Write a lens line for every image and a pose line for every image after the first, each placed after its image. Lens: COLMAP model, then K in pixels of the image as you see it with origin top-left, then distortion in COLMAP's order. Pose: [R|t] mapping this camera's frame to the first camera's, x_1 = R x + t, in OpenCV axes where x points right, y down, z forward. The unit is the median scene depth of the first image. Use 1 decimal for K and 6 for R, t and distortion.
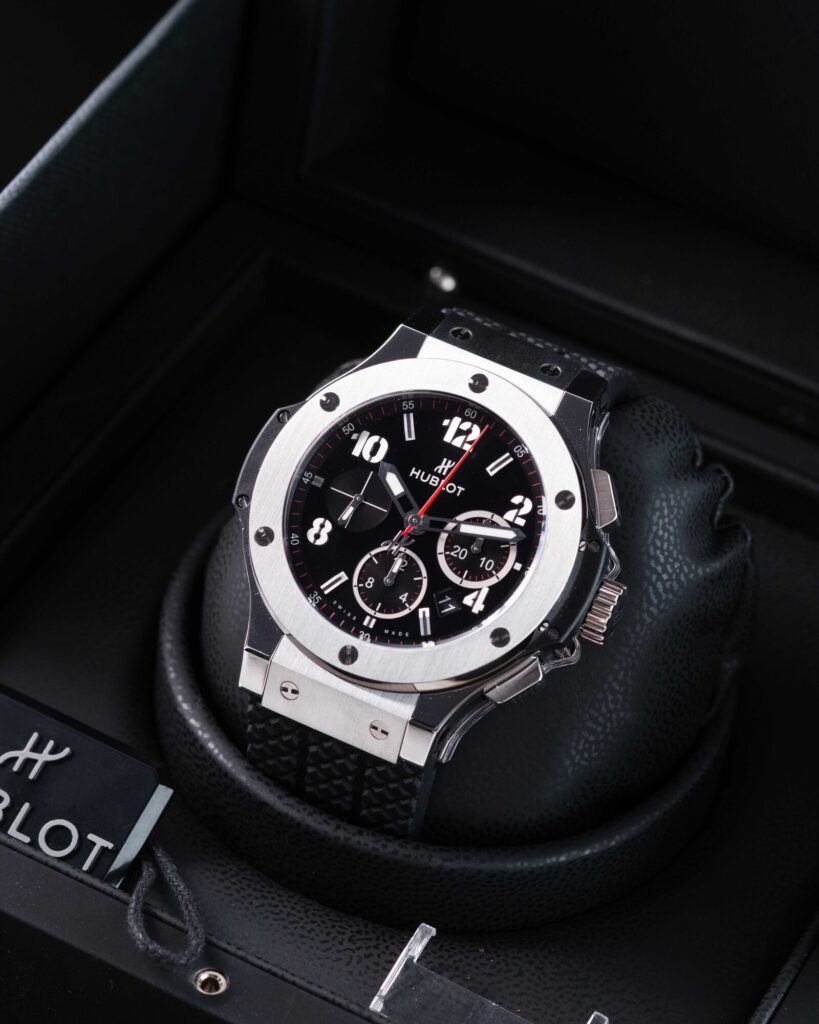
lens RADIAL K [[4109.5, 0, 409.5], [0, 4109.5, 512.0], [0, 0, 1]] dist [0.210431, 3.107971]
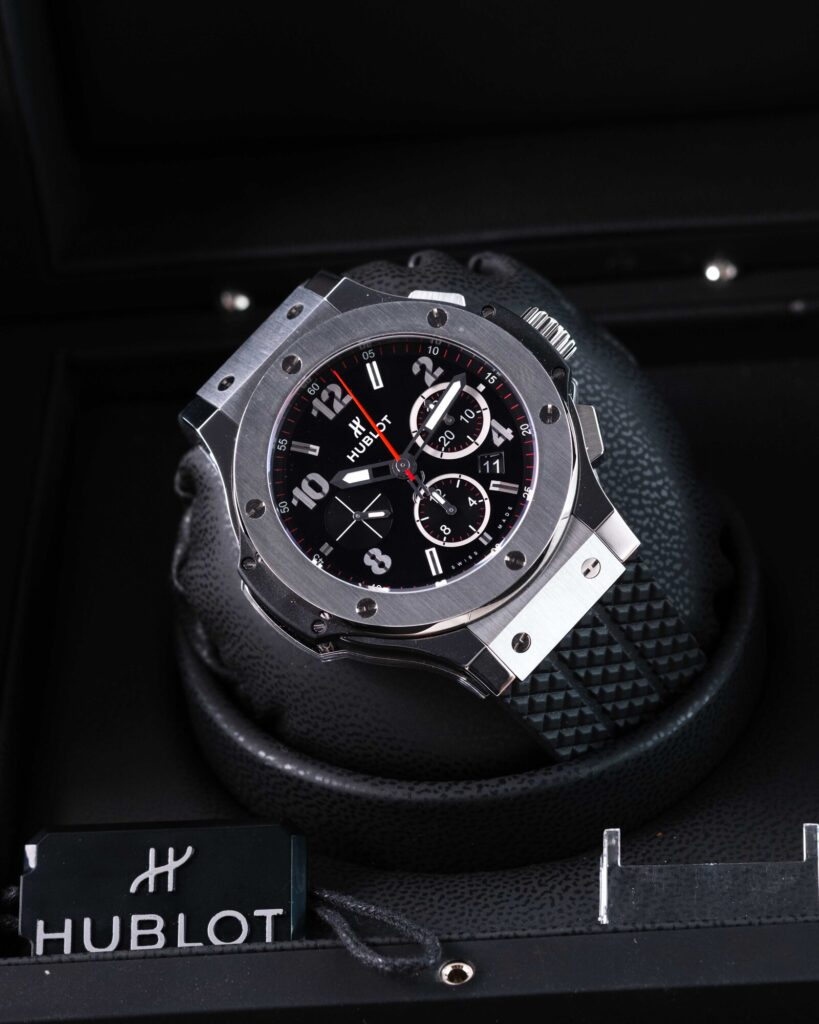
lens RADIAL K [[4109.5, 0, 409.5], [0, 4109.5, 512.0], [0, 0, 1]] dist [0.210431, 3.107971]
pose [[0.314321, -0.861052, 0.399740, -0.401443], [0.927253, 0.368727, 0.065137, -0.056383], [-0.203481, 0.350186, 0.914311, 0.099098]]
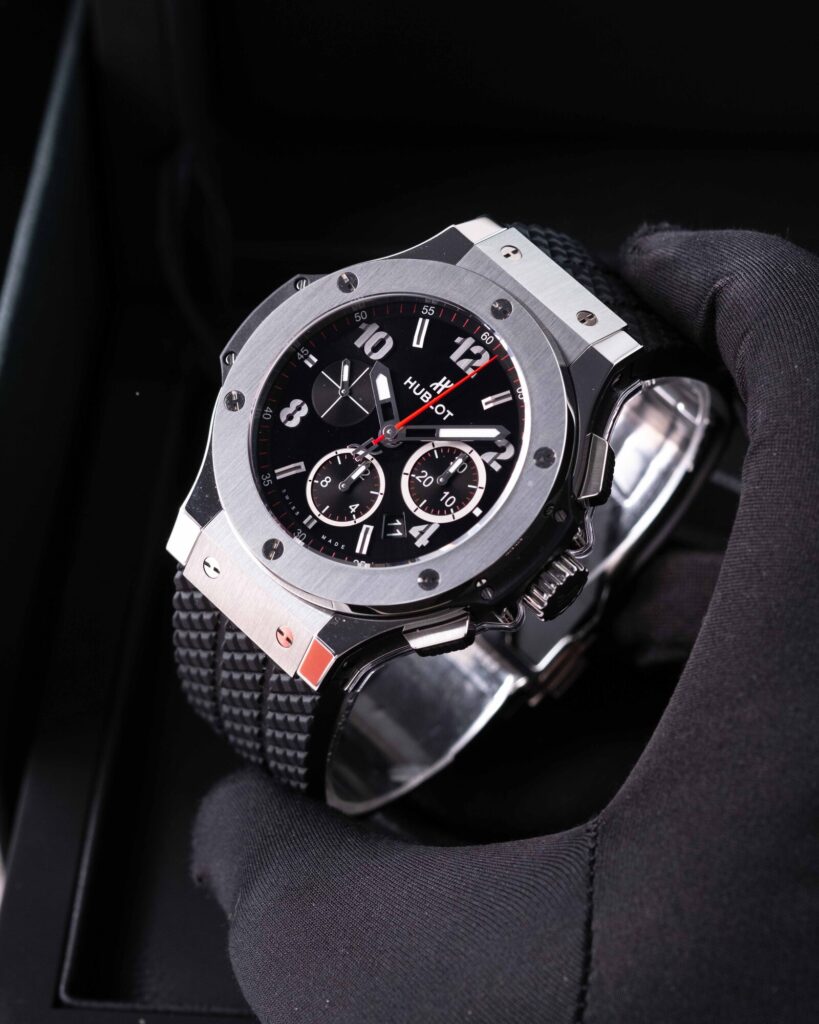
lens RADIAL K [[4109.5, 0, 409.5], [0, 4109.5, 512.0], [0, 0, 1]] dist [0.210431, 3.107971]
pose [[0.941638, 0.295420, -0.161386, 0.158815], [-0.289783, 0.955336, 0.057963, -0.035233], [0.171301, -0.007814, 0.985188, 0.092393]]
